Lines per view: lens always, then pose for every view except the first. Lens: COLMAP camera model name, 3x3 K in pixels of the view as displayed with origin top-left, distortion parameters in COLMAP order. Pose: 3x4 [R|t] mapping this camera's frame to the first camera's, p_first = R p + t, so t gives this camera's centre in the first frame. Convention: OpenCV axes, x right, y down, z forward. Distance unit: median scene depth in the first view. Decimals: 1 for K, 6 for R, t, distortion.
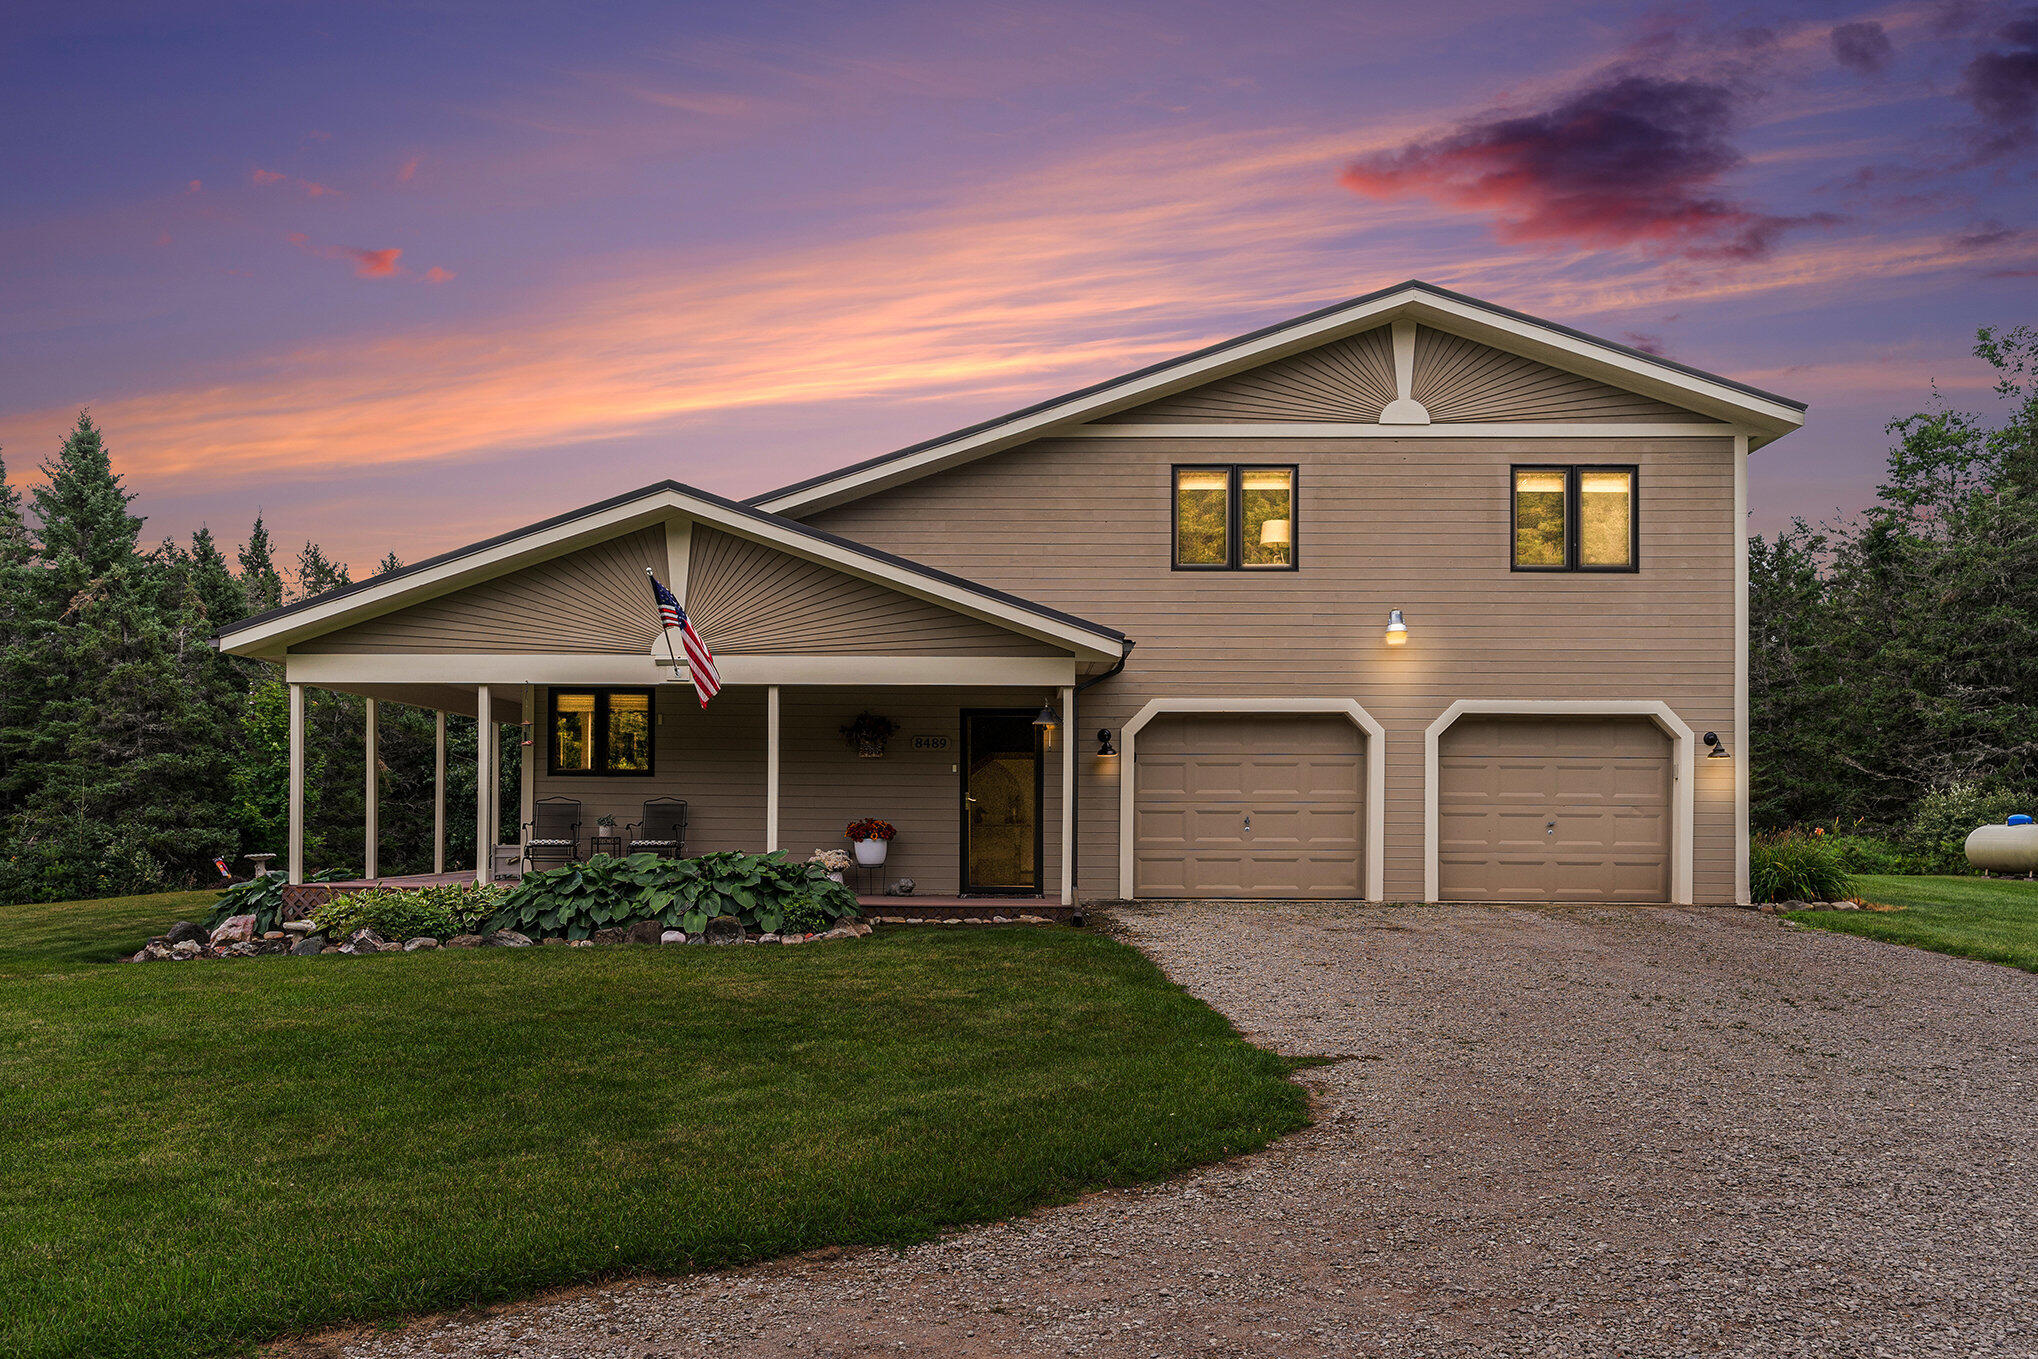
lens RADIAL K [[1598.7, 0, 1033.7], [0, 1598.7, 808.8], [0, 0, 1]] dist [0.009812, -0.005723]
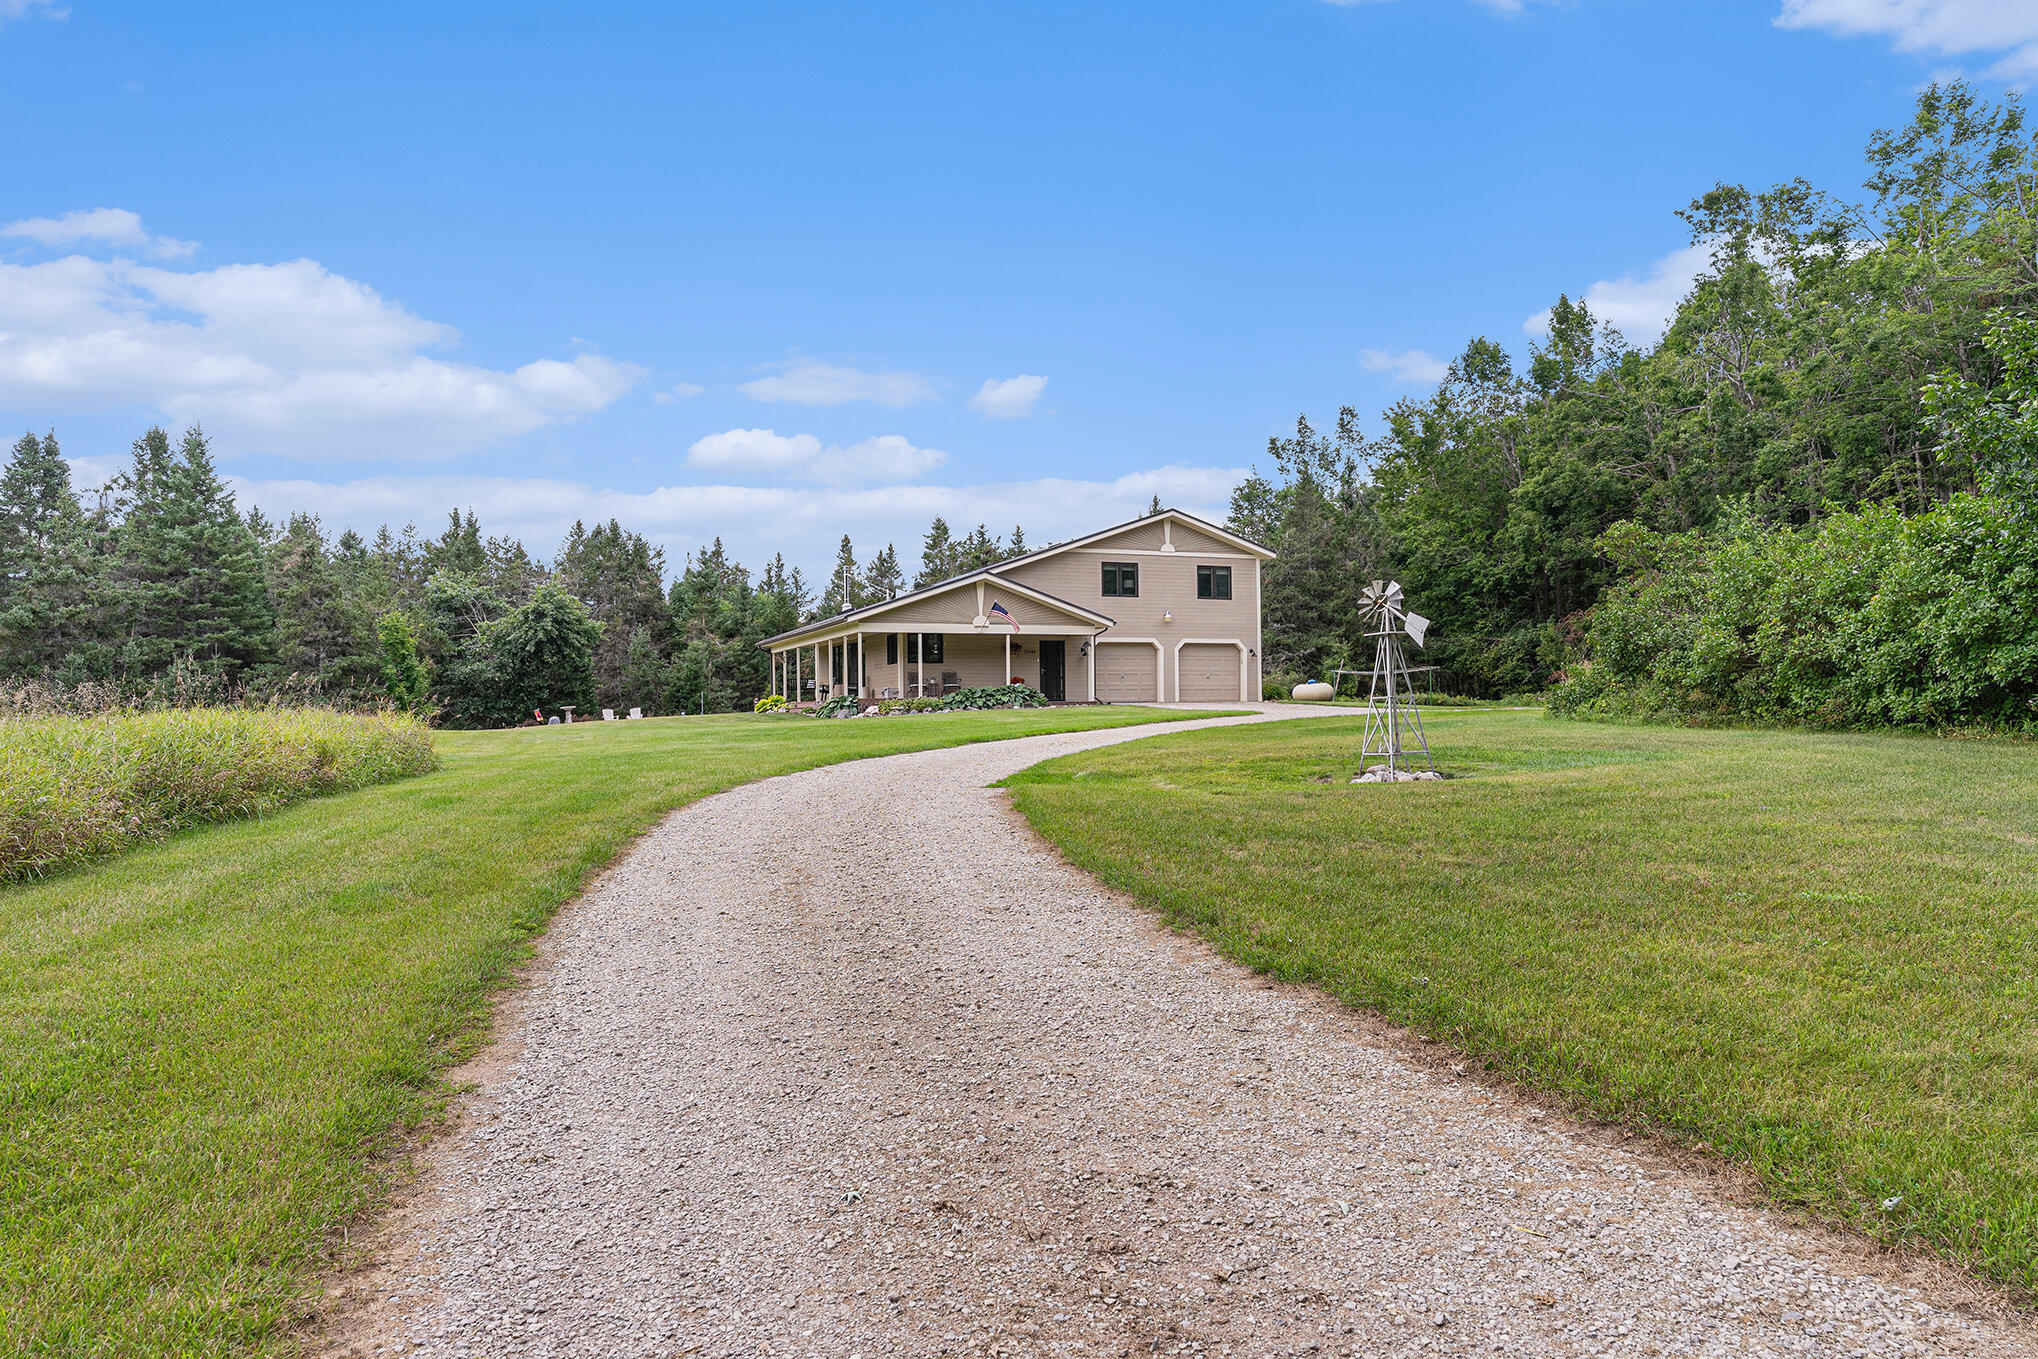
lens RADIAL K [[1416.5, 0, 1028.0], [0, 1416.5, 680.2], [0, 0, 1]] dist [-0.007091, 0.005770]
pose [[0.921908, -0.007782, 0.387332, -1.110517], [0.014881, 0.999772, -0.015332, 0.053258], [-0.387124, 0.019898, 0.921813, -1.475065]]
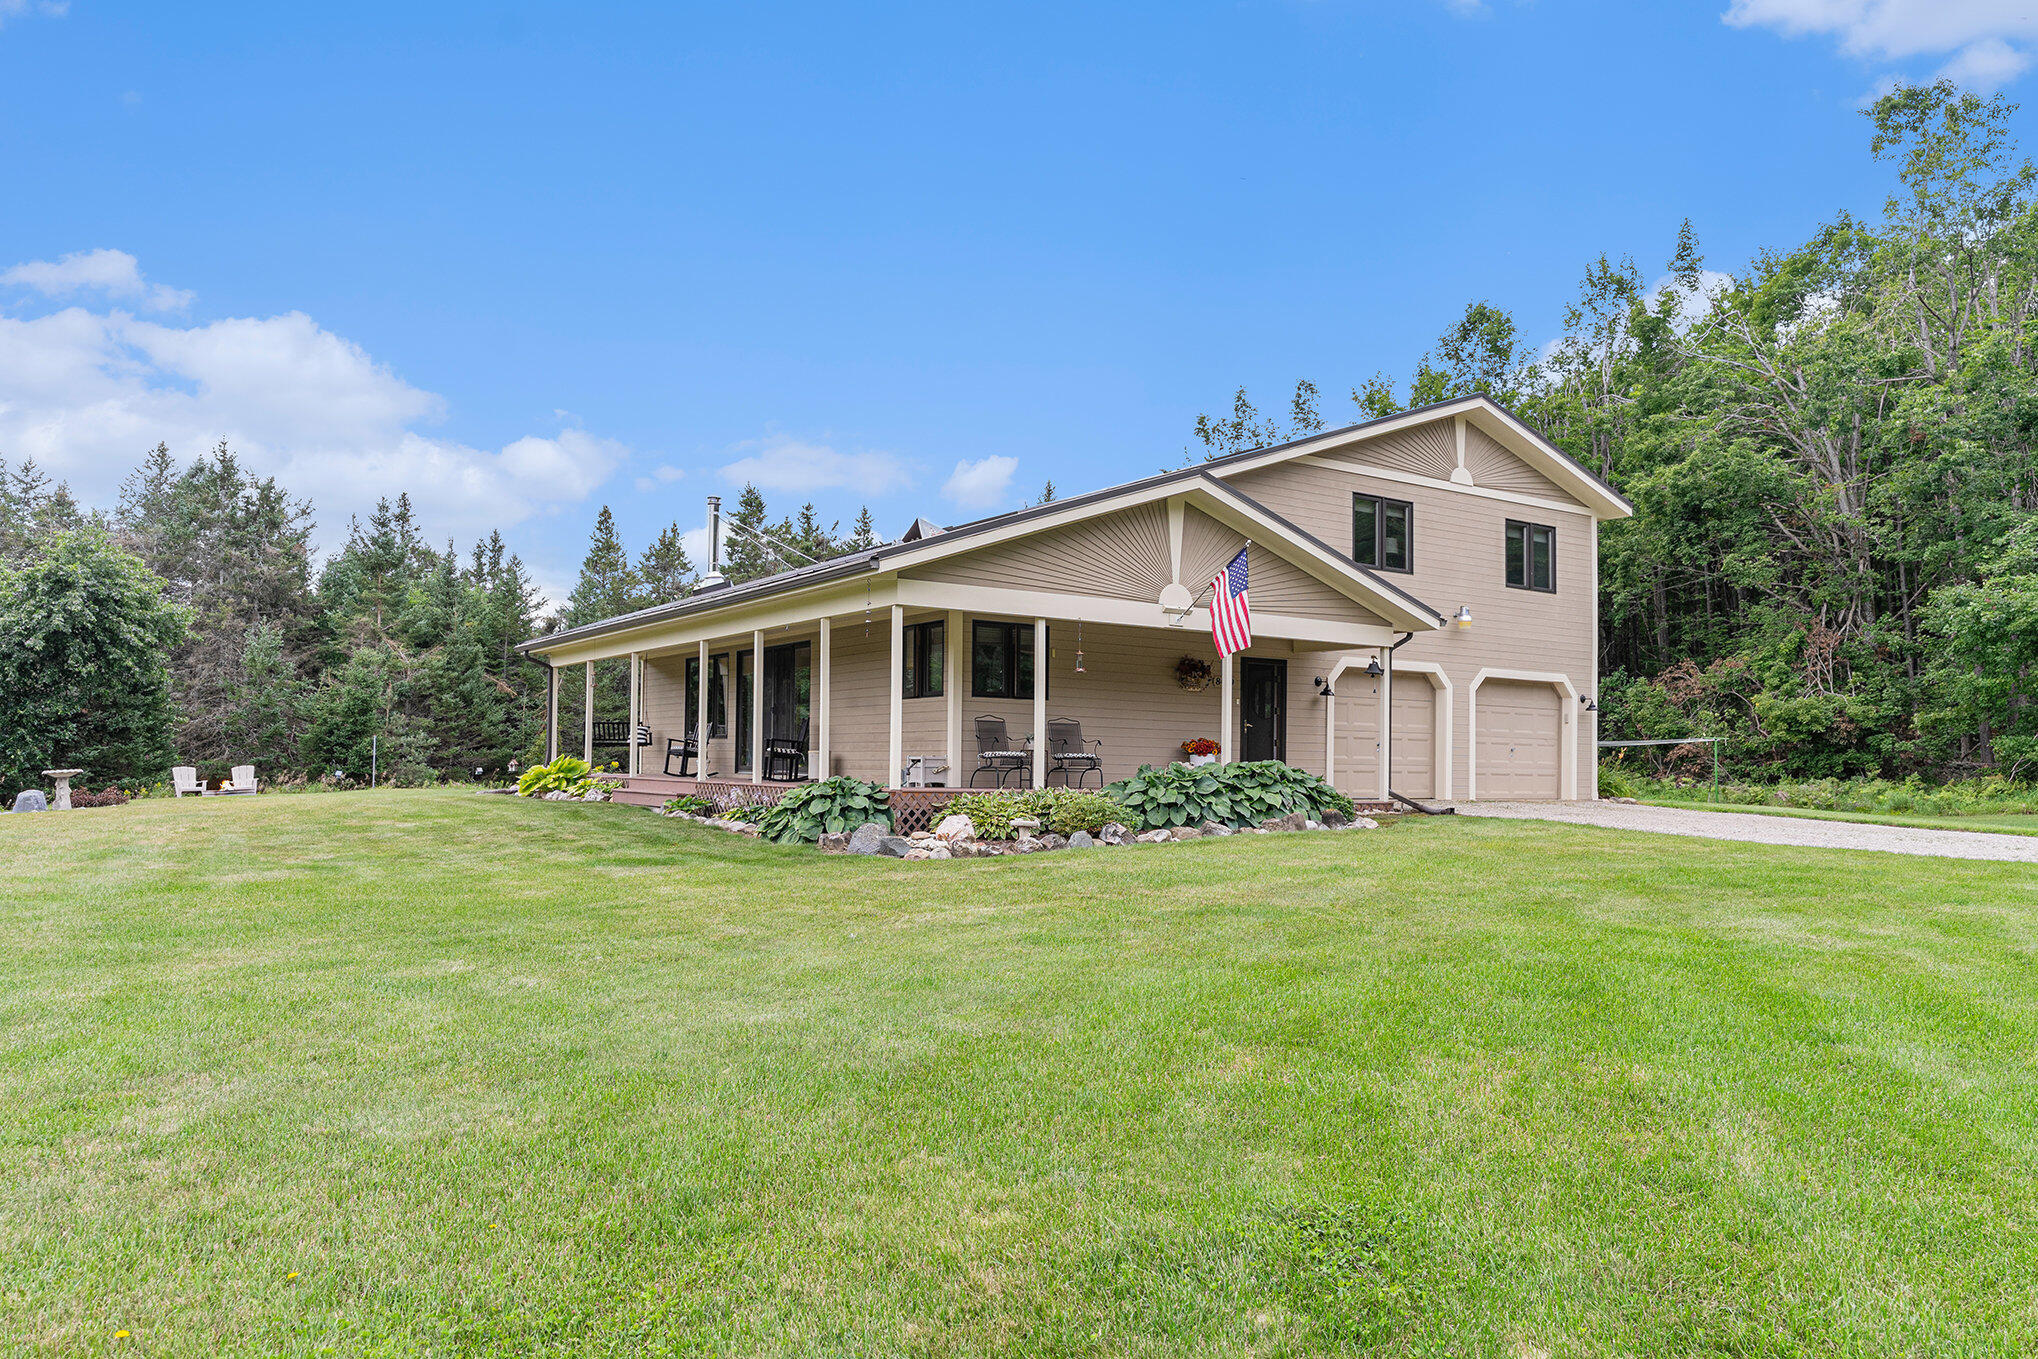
lens RADIAL K [[1416.5, 0, 1017.5], [0, 1416.5, 724.0], [0, 0, 1]] dist [-0.007091, 0.005770]
pose [[0.817703, 0.022597, 0.575197, -0.871915], [-0.014778, 0.999724, -0.018266, 0.016964], [-0.575451, 0.006435, 0.817811, 0.149128]]
